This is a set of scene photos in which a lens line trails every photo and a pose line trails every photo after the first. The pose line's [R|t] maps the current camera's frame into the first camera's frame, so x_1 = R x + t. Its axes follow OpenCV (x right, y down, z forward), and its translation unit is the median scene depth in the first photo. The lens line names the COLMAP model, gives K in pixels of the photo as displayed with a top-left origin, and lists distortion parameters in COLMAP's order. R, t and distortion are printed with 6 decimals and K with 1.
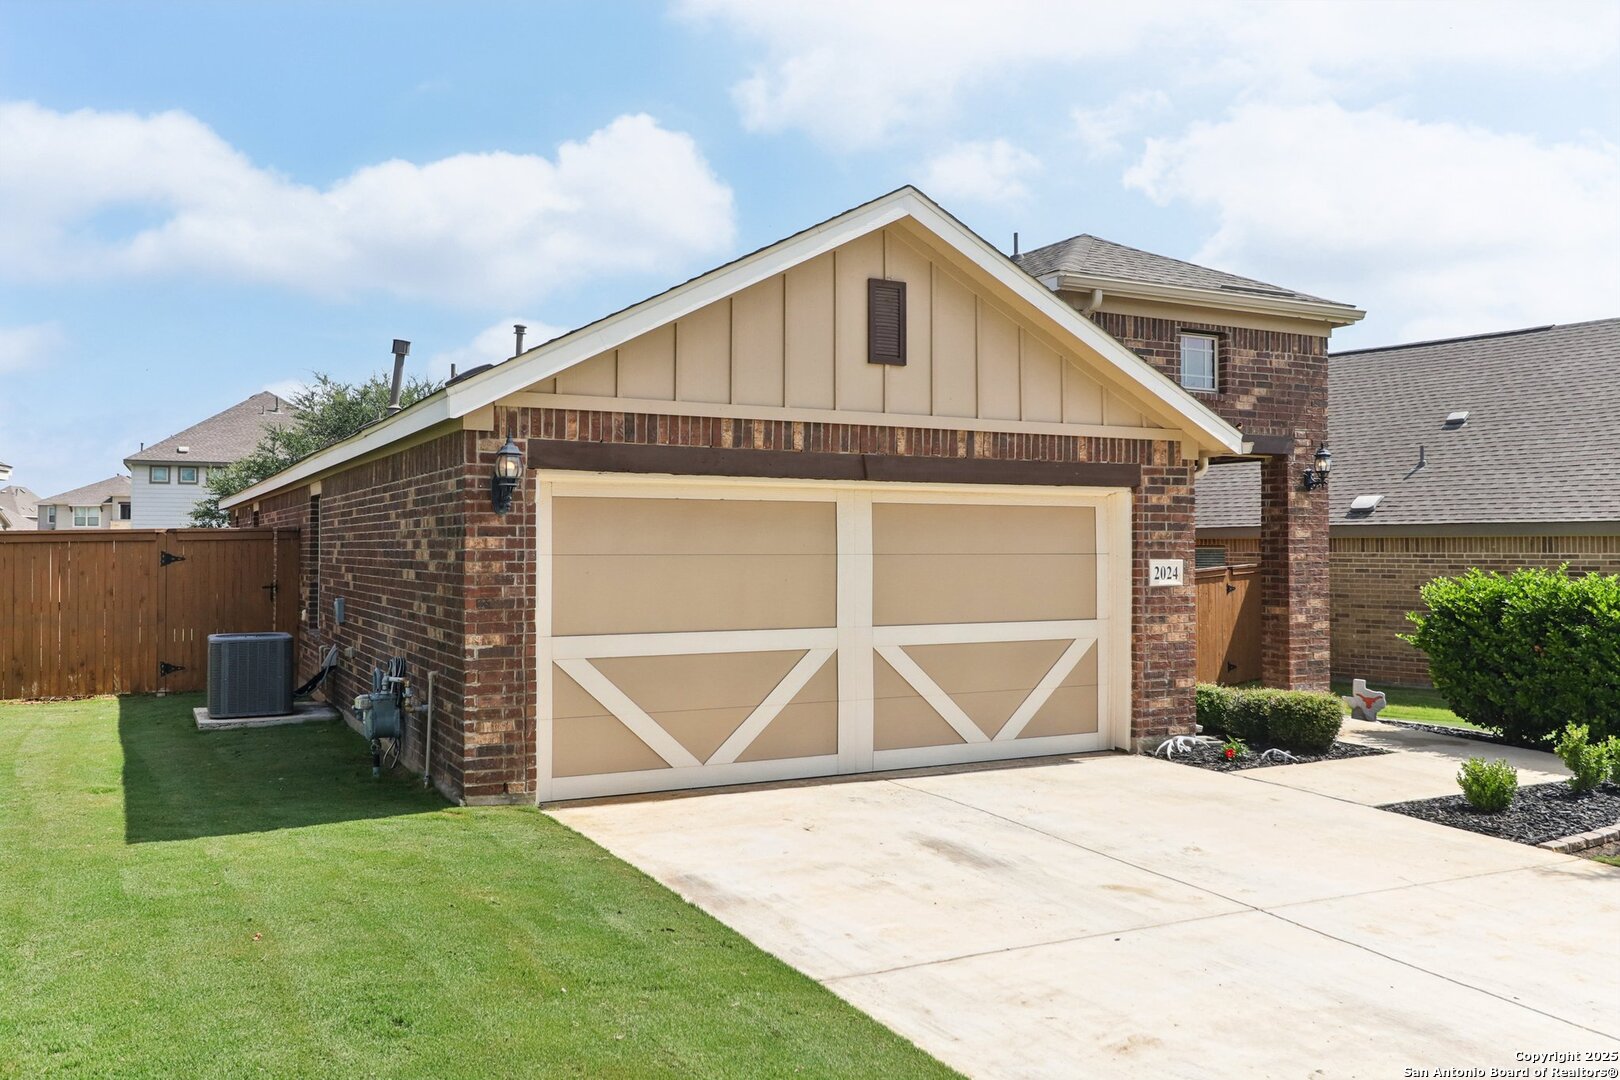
lens RADIAL K [[1286.4, 0, 809.8], [0, 1286.4, 527.5], [0, 0, 1]] dist [0.007818, -0.000772]
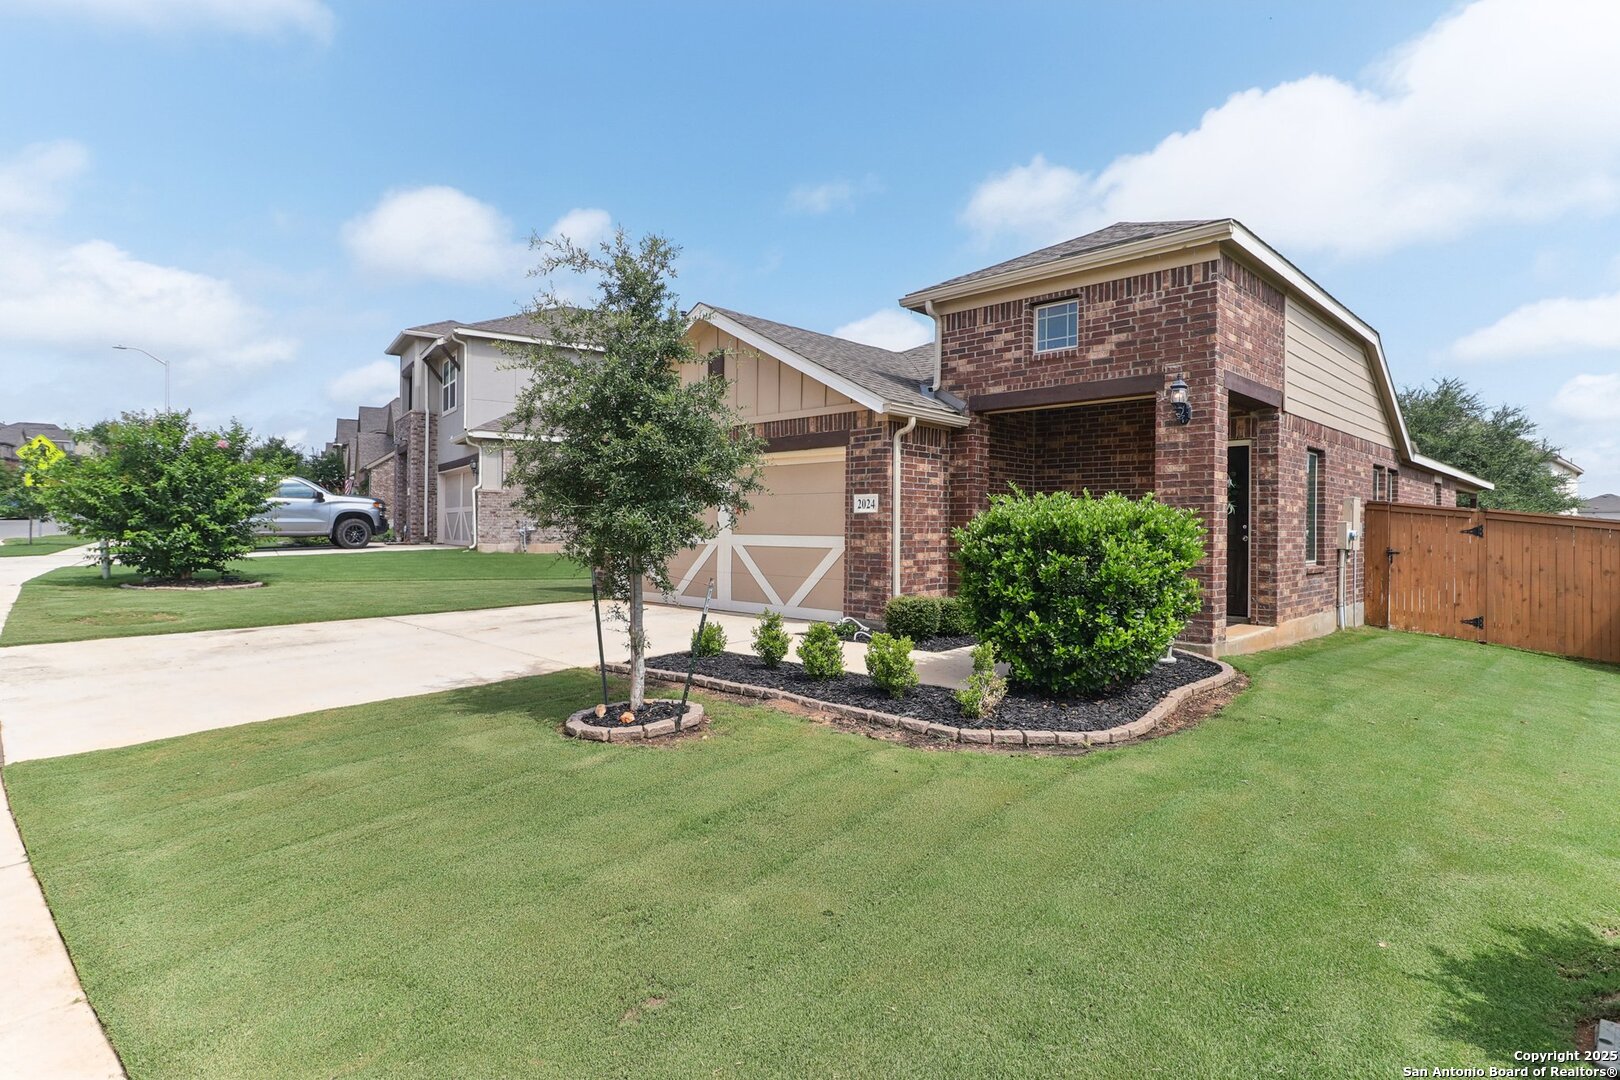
lens RADIAL K [[881.6, 0, 785.0], [0, 881.6, 529.1], [0, 0, 1]] dist [0.001593, -0.000031]
pose [[0.278835, -0.001396, -0.960338, 1.235159], [0.004536, 0.999990, -0.000136, 0.065620], [0.960328, -0.004318, 0.278838, 0.674792]]
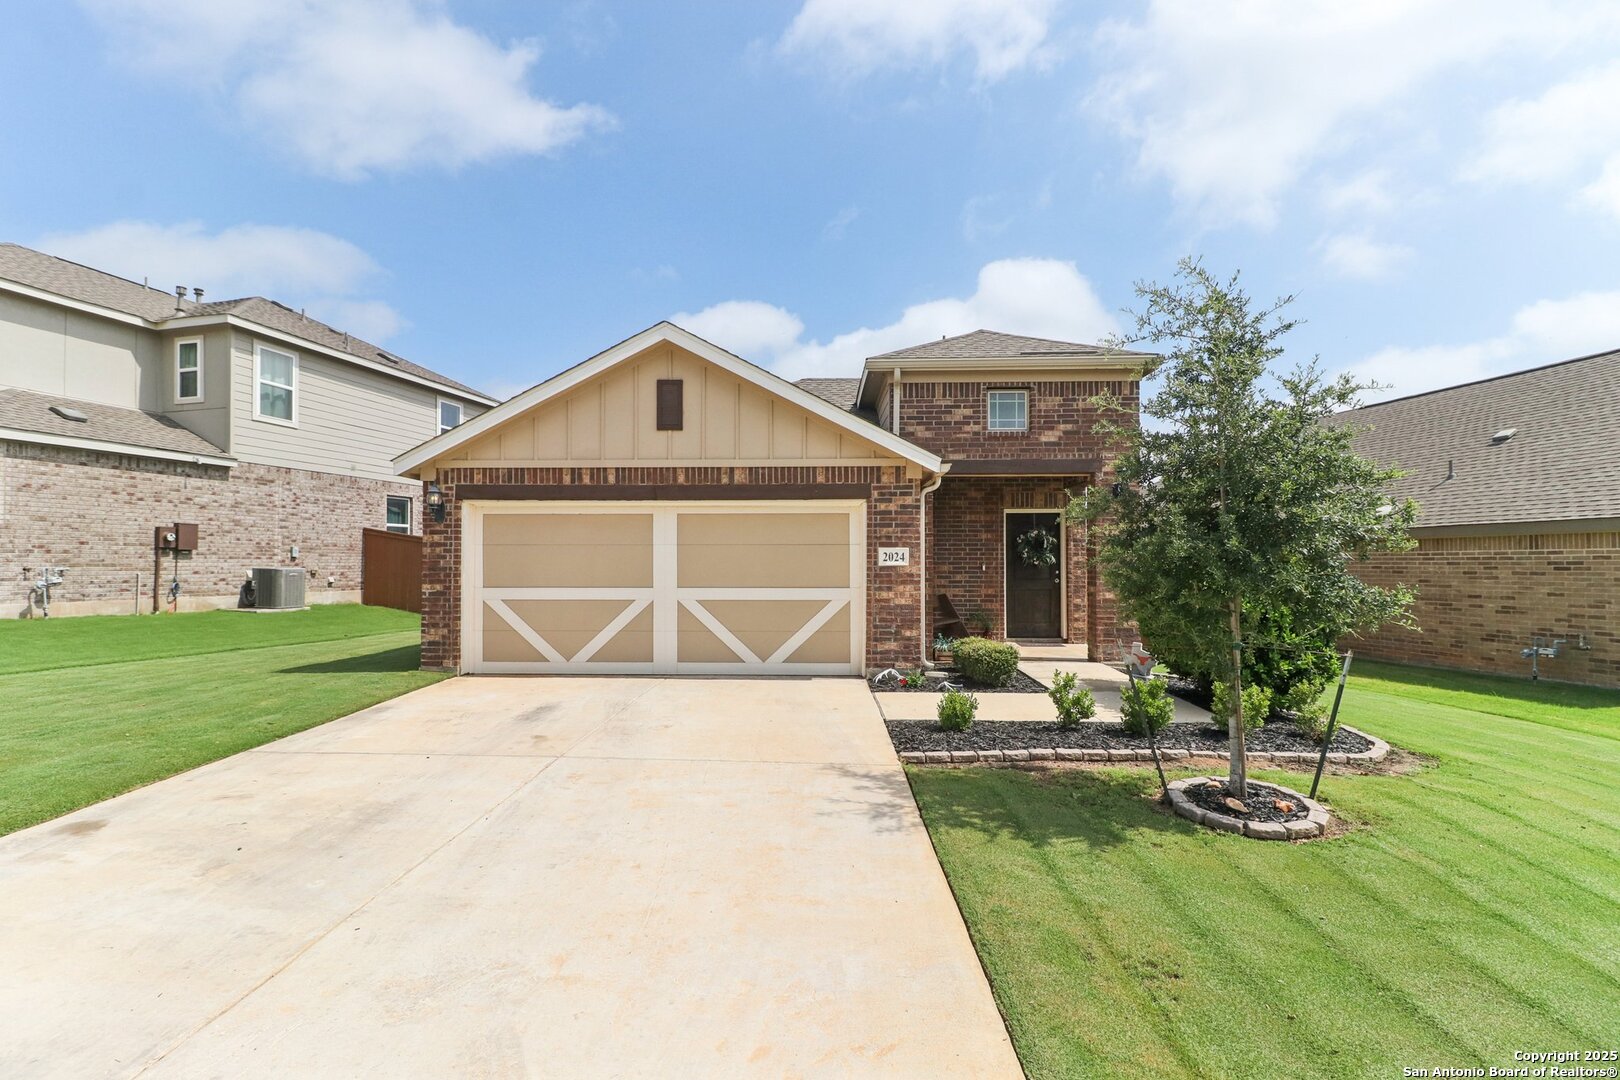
lens RADIAL K [[760.8, 0, 801.5], [0, 760.8, 554.5], [0, 0, 1]] dist [0.021243, -0.014440]
pose [[0.867842, -0.006963, -0.496791, 0.643111], [0.008796, 0.999960, 0.001350, 0.031823], [0.496762, -0.005541, 0.867869, 0.209091]]
